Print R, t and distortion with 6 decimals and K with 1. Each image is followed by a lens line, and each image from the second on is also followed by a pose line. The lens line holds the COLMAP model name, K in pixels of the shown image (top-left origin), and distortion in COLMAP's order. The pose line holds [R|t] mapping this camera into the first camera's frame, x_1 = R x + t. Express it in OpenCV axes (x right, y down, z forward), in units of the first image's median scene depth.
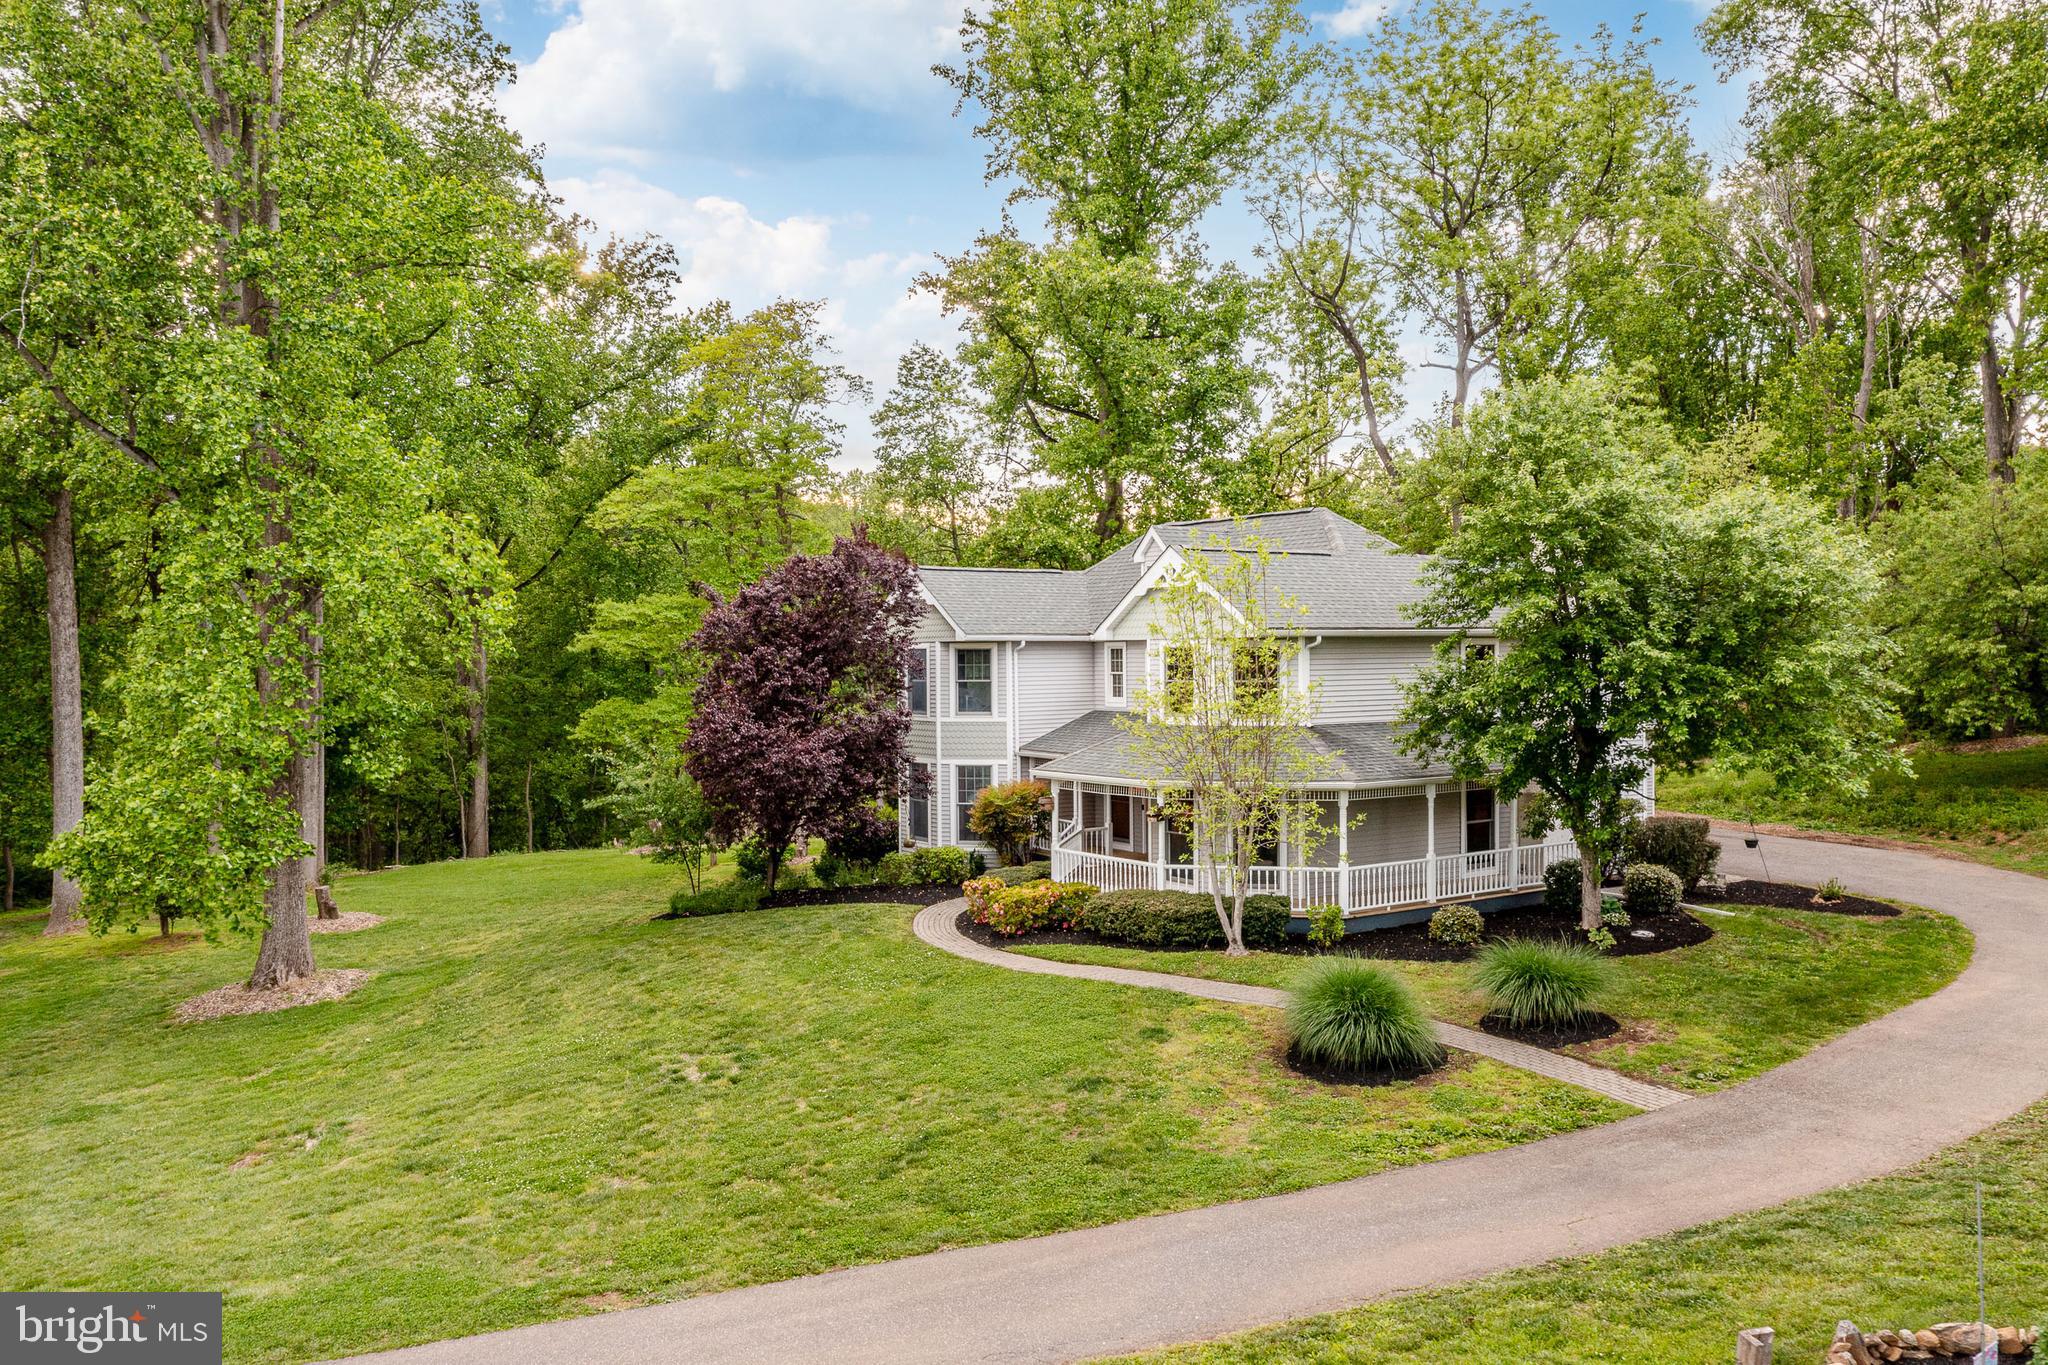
lens RADIAL K [[1646.9, 0, 1027.6], [0, 1646.9, 680.9], [0, 0, 1]] dist [0.003645, 0.003728]
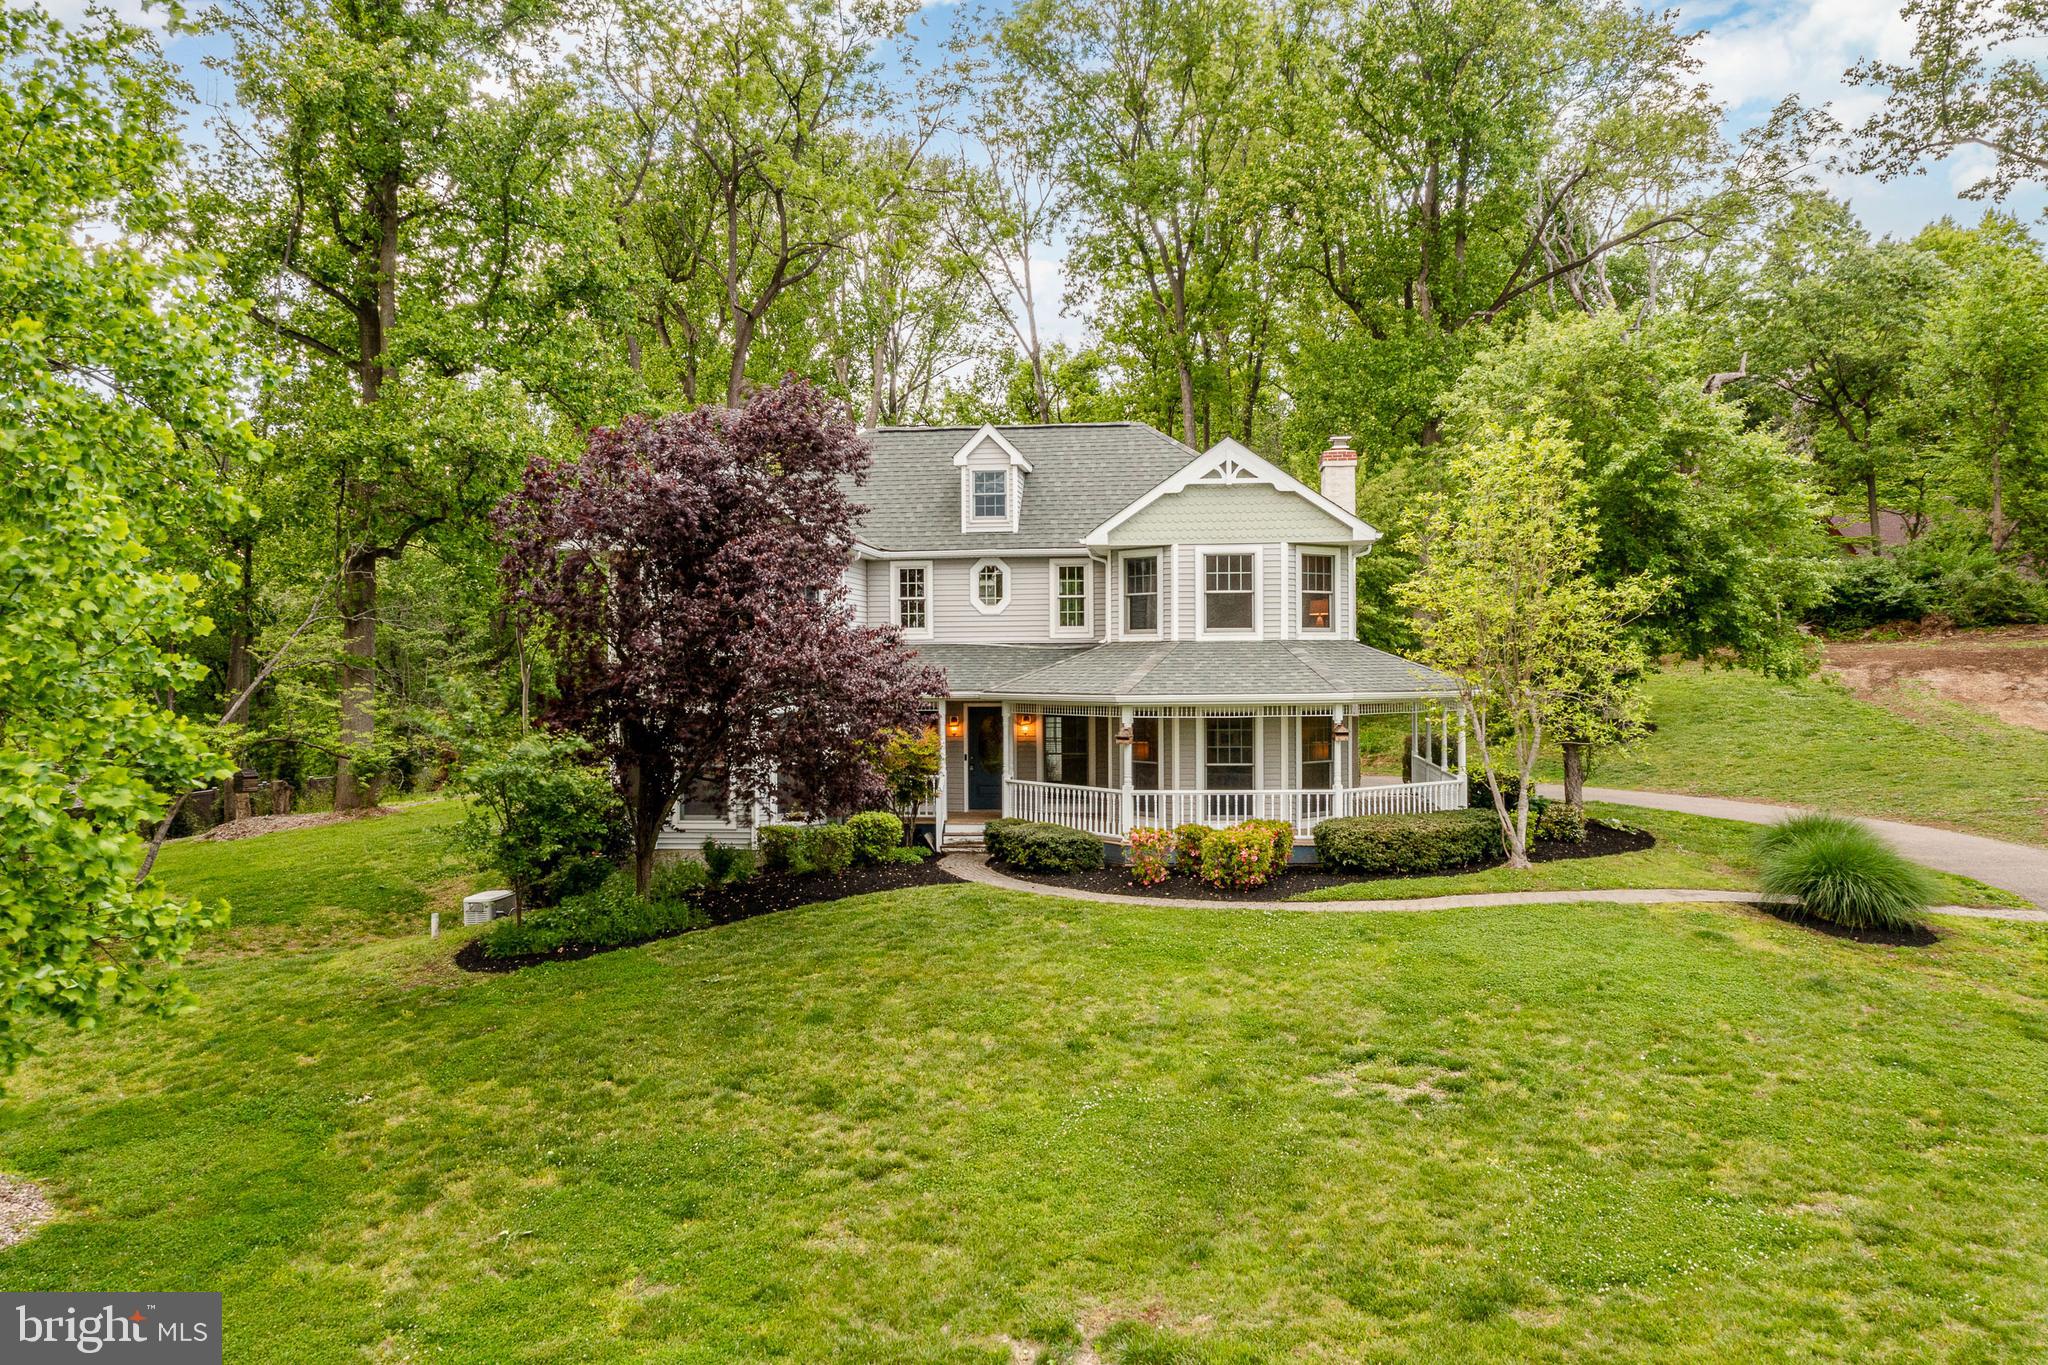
lens RADIAL K [[1615.6, 0, 1031.7], [0, 1615.6, 680.9], [0, 0, 1]] dist [0.005596, 0.006352]
pose [[0.641006, -0.007003, 0.767504, -0.608275], [0.017352, 0.999835, -0.005370, 0.048254], [-0.767340, 0.016760, 0.641022, 0.498082]]
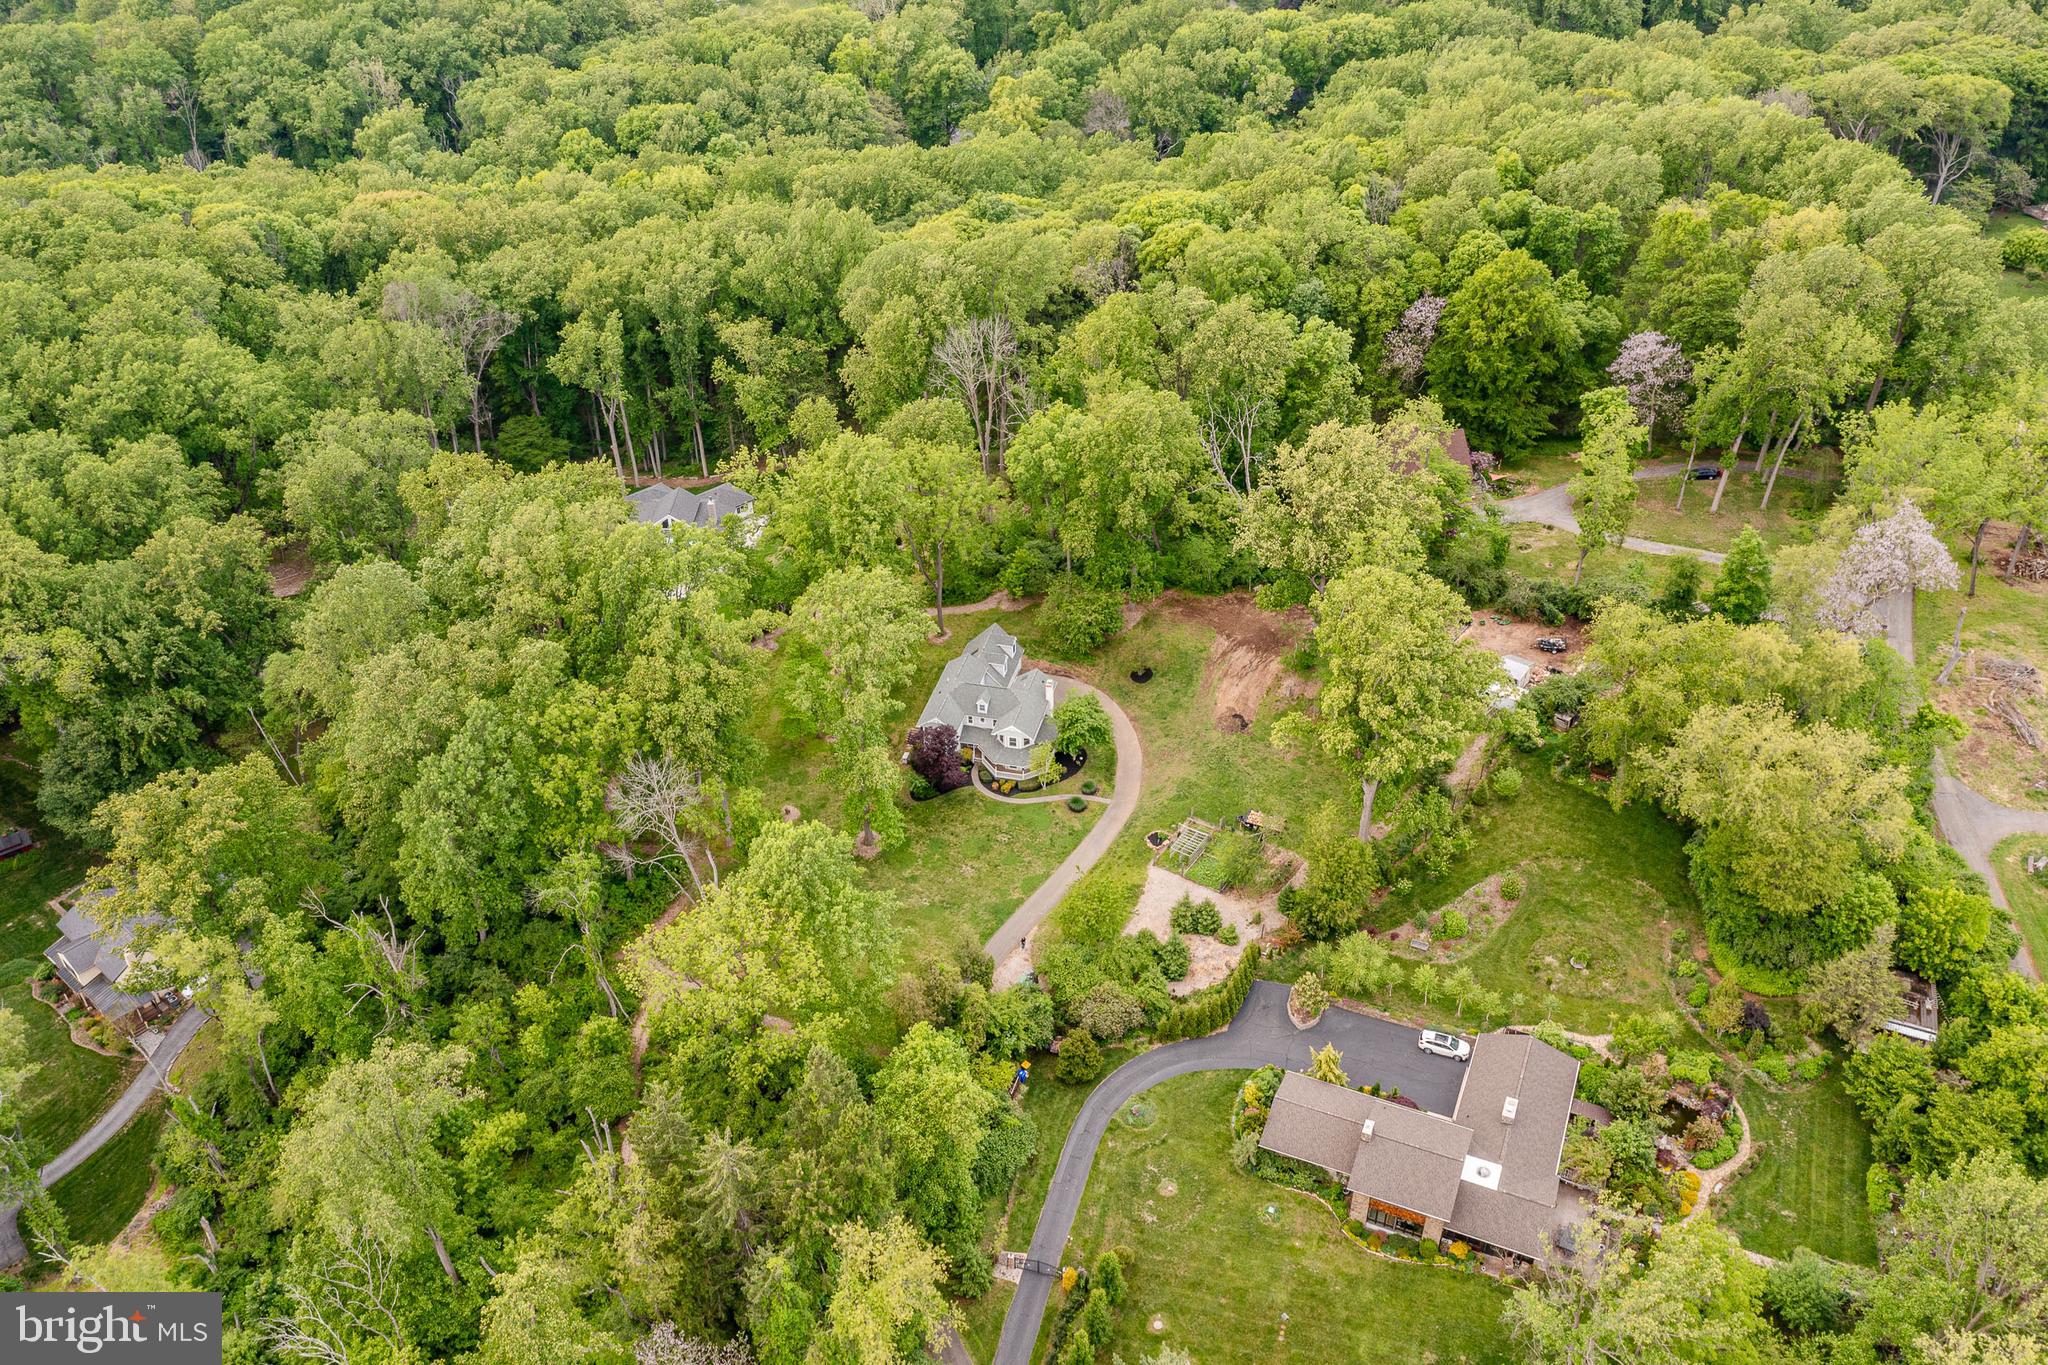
lens RADIAL K [[1638.4, 0, 1024.0], [0, 1638.4, 682.5], [0, 0, 1]] dist [-0.004470, 0.044671]
pose [[0.743134, -0.384613, 0.547563, -2.937554], [0.018500, 0.829801, 0.557752, -3.363830], [-0.668887, -0.404354, 0.623769, -2.564253]]
